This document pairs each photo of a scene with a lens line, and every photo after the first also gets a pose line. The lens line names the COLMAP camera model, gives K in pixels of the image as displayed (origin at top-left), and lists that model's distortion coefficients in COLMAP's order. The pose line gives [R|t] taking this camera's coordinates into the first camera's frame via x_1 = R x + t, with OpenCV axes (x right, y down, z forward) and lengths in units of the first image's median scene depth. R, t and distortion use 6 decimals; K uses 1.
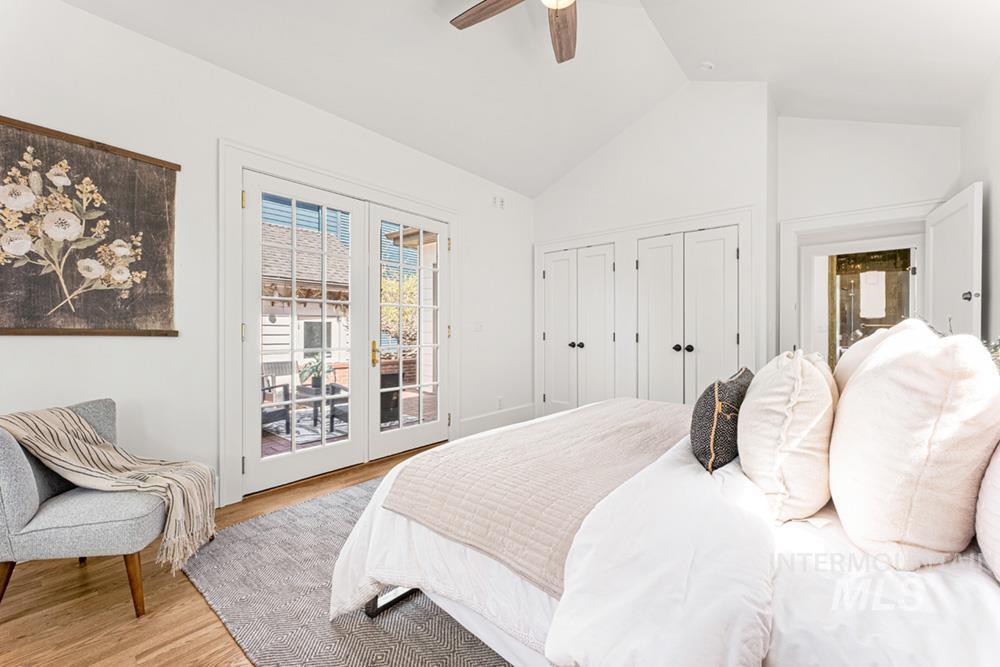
lens RADIAL K [[405.4, 0, 499.0], [0, 405.4, 331.7], [0, 0, 1]] dist [0.002357, -0.000075]
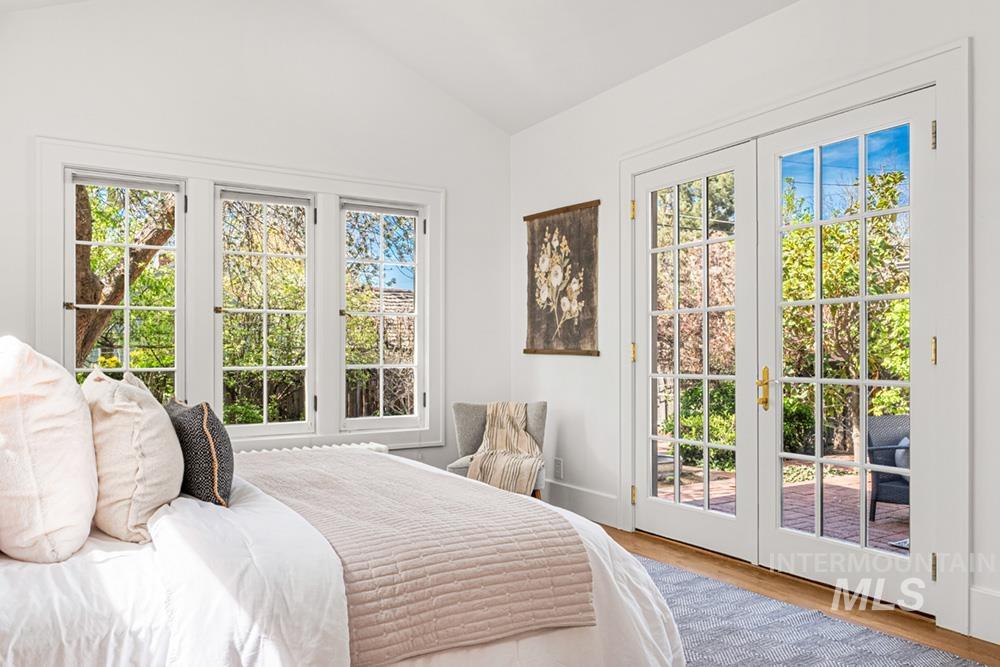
lens RADIAL K [[711.9, 0, 496.1], [0, 711.9, 340.8], [0, 0, 1]] dist [-0.005624, -0.000130]
pose [[-0.293491, -0.010210, -0.955907, 1.270410], [0.005508, 0.999908, -0.012371, -0.008231], [0.955946, -0.008896, -0.293408, 1.462258]]
